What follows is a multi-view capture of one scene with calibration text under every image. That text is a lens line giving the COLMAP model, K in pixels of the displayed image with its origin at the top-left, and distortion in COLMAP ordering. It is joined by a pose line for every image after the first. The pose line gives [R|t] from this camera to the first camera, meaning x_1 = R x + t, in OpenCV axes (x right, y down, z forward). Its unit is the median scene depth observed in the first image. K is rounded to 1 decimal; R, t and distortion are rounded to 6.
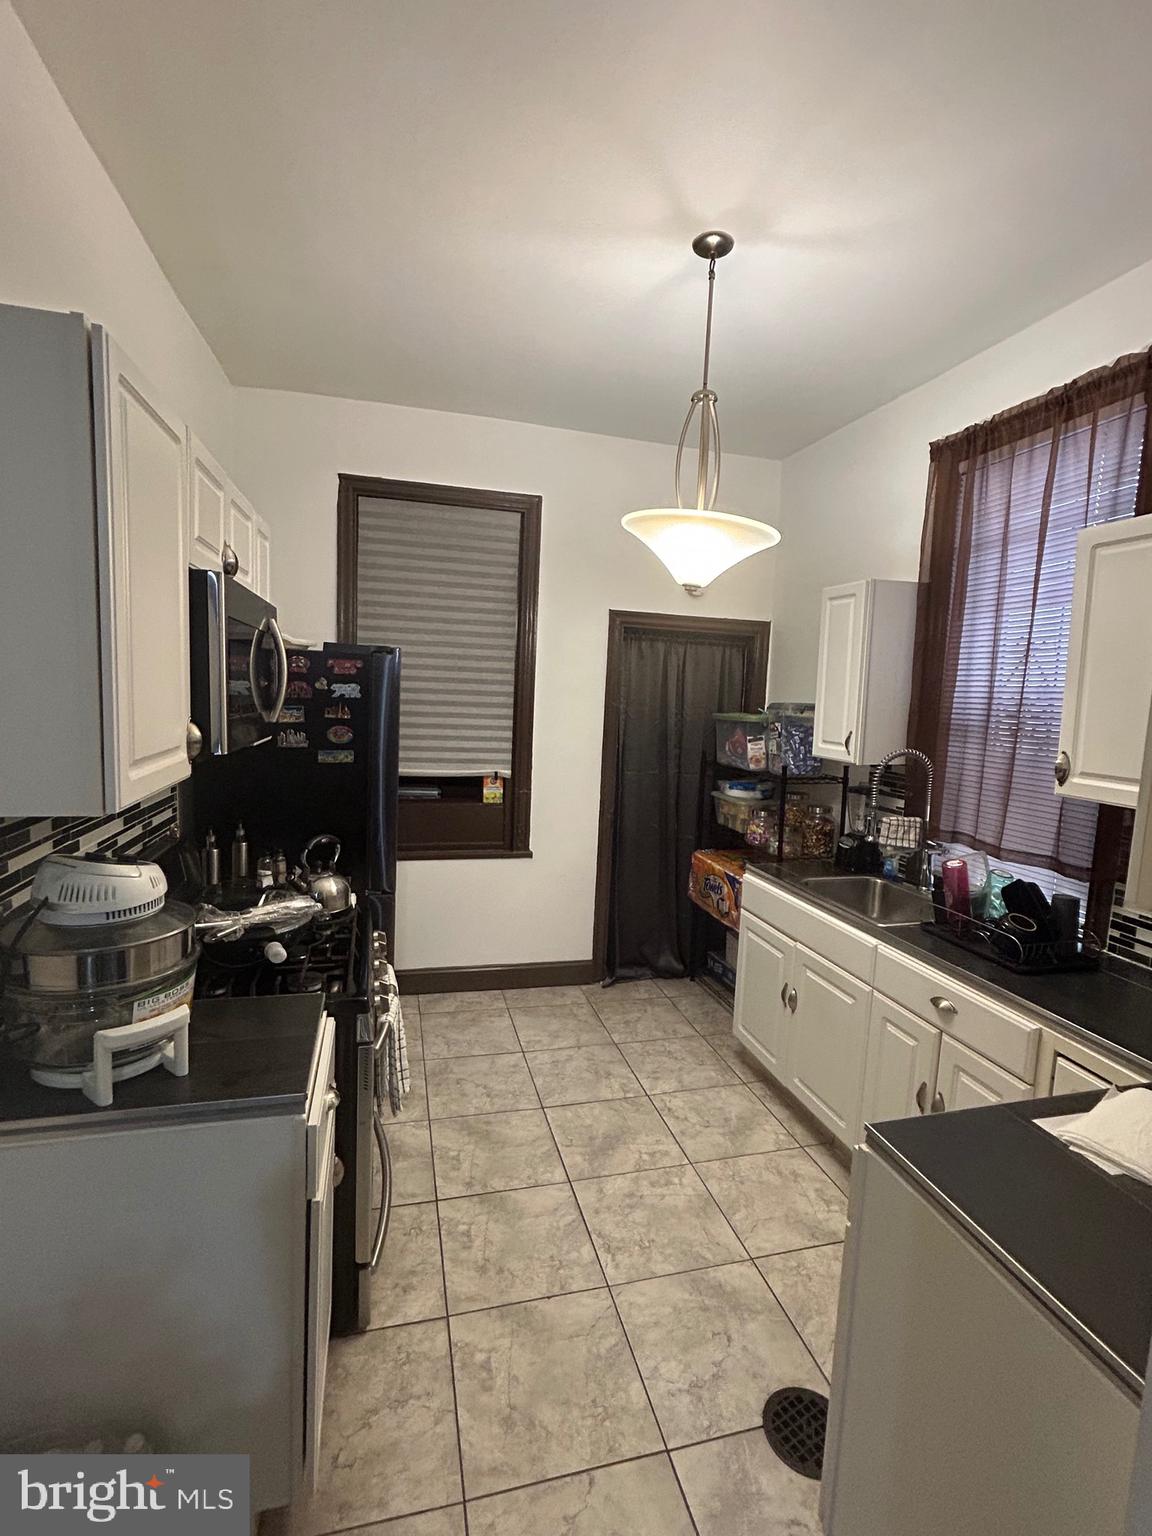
lens RADIAL K [[714.1, 0, 575.4], [0, 714.1, 765.3], [0, 0, 1]] dist [-0.000304, -0.000020]
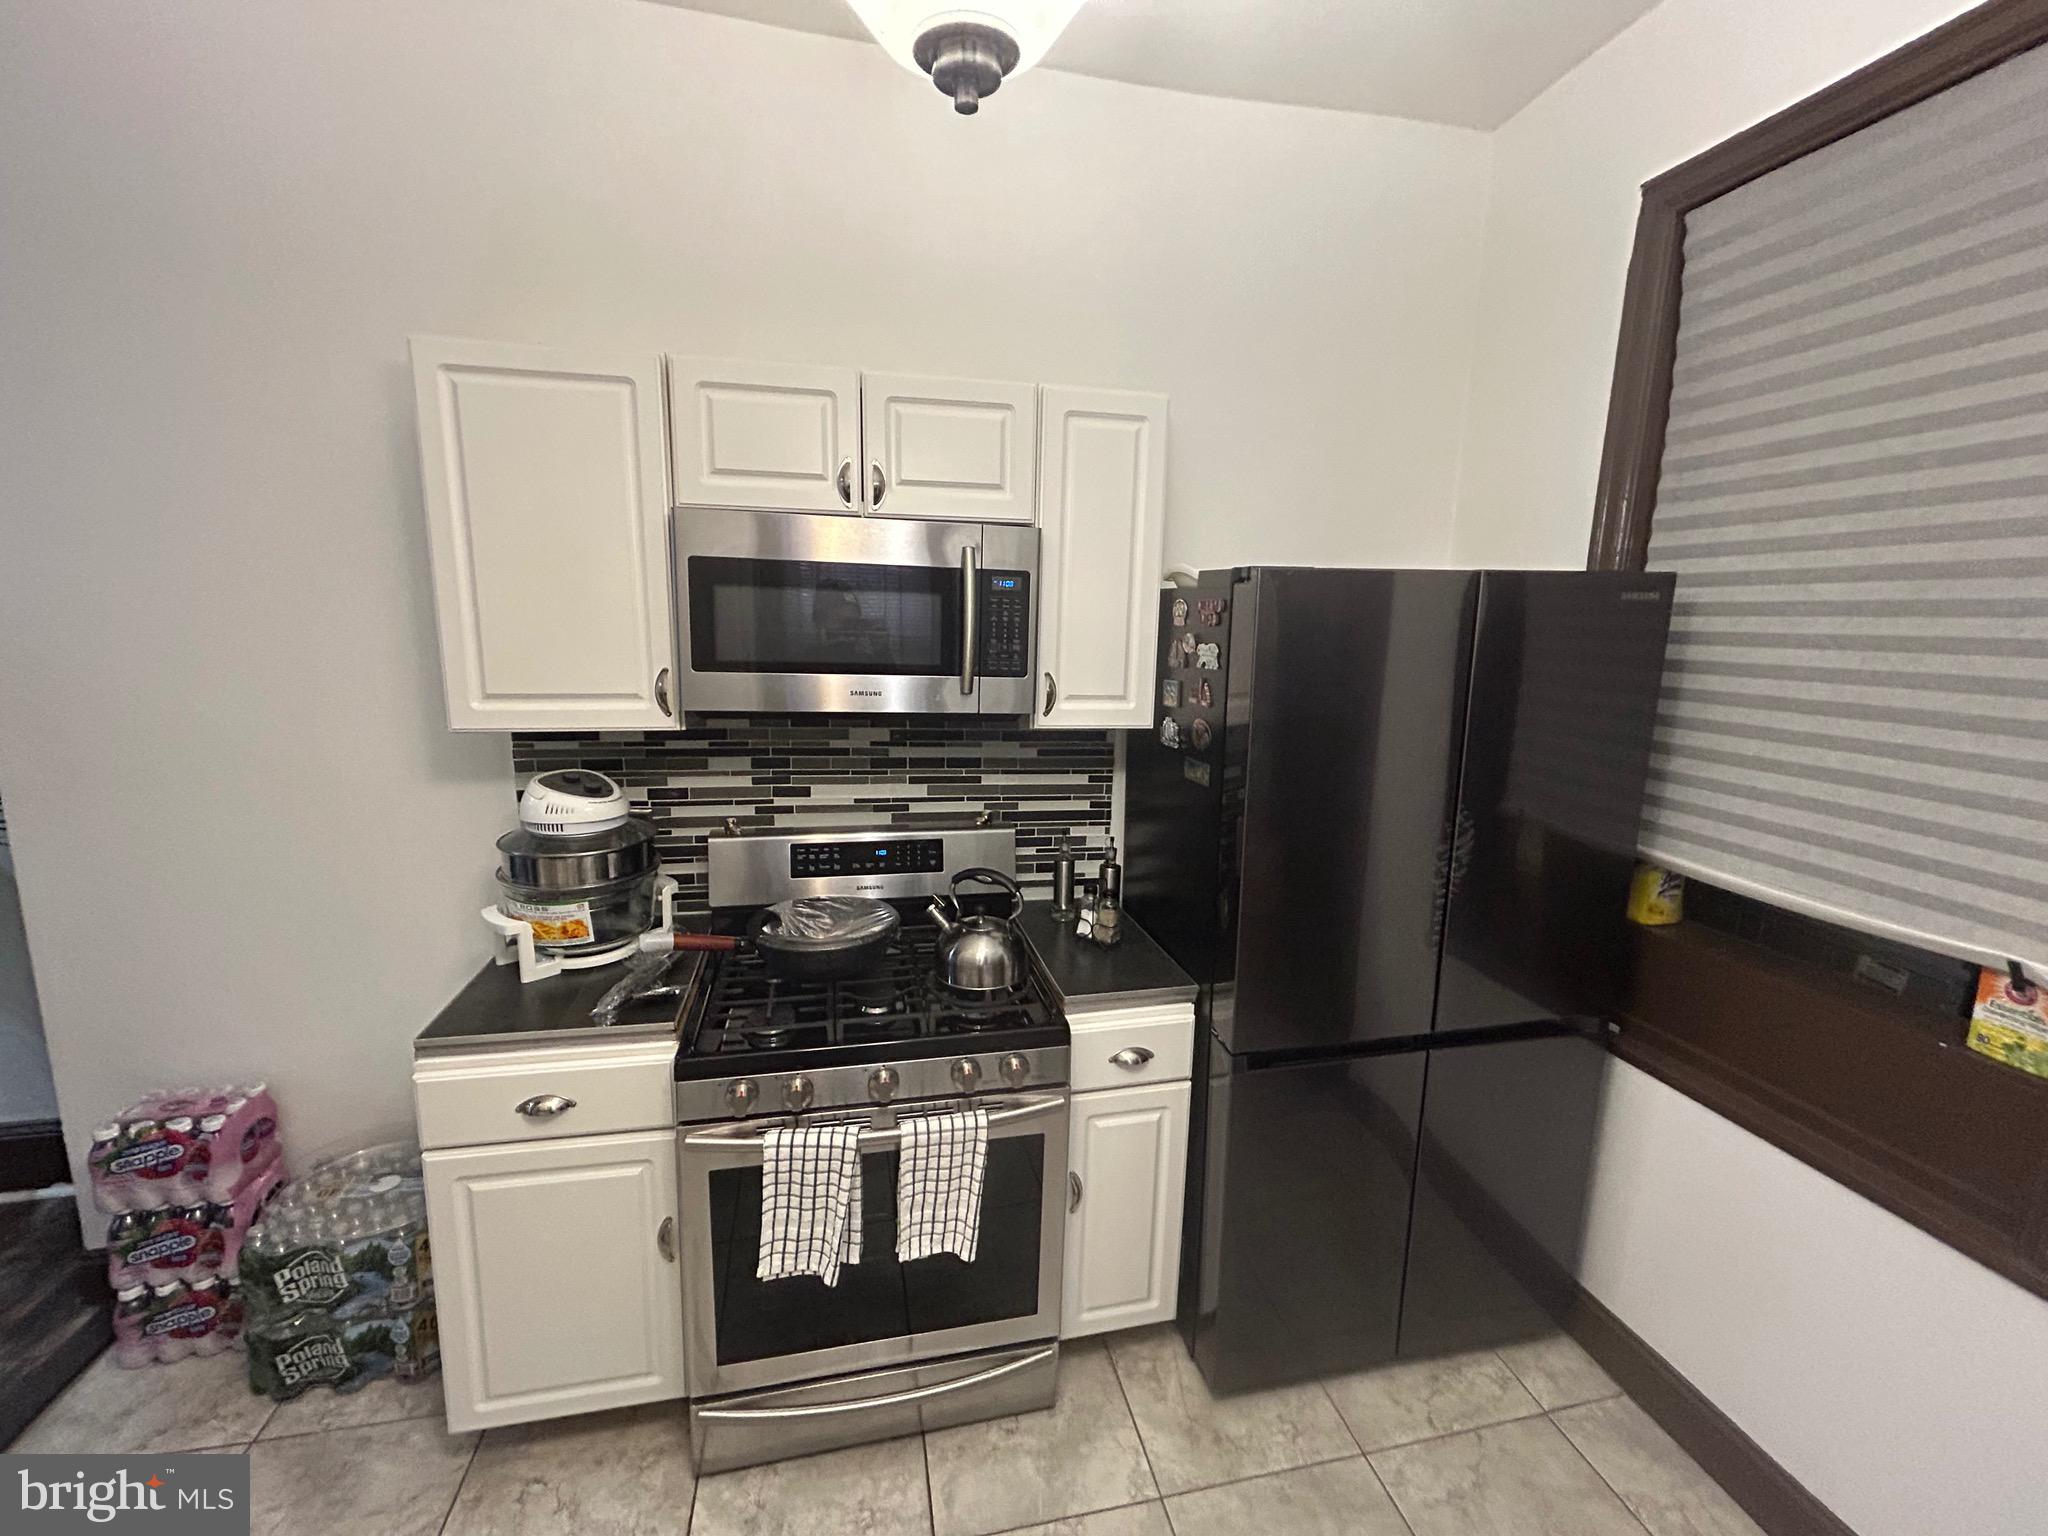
lens RADIAL K [[830.5, 0, 1024.0], [0, 830.5, 768.0], [0, 0, 1]] dist [0.002060, -0.000340]
pose [[-0.037512, 0.135687, -0.990041, 0.231743], [-0.139892, 0.980270, 0.139648, -0.060549], [0.989456, 0.143738, -0.017790, 0.617868]]
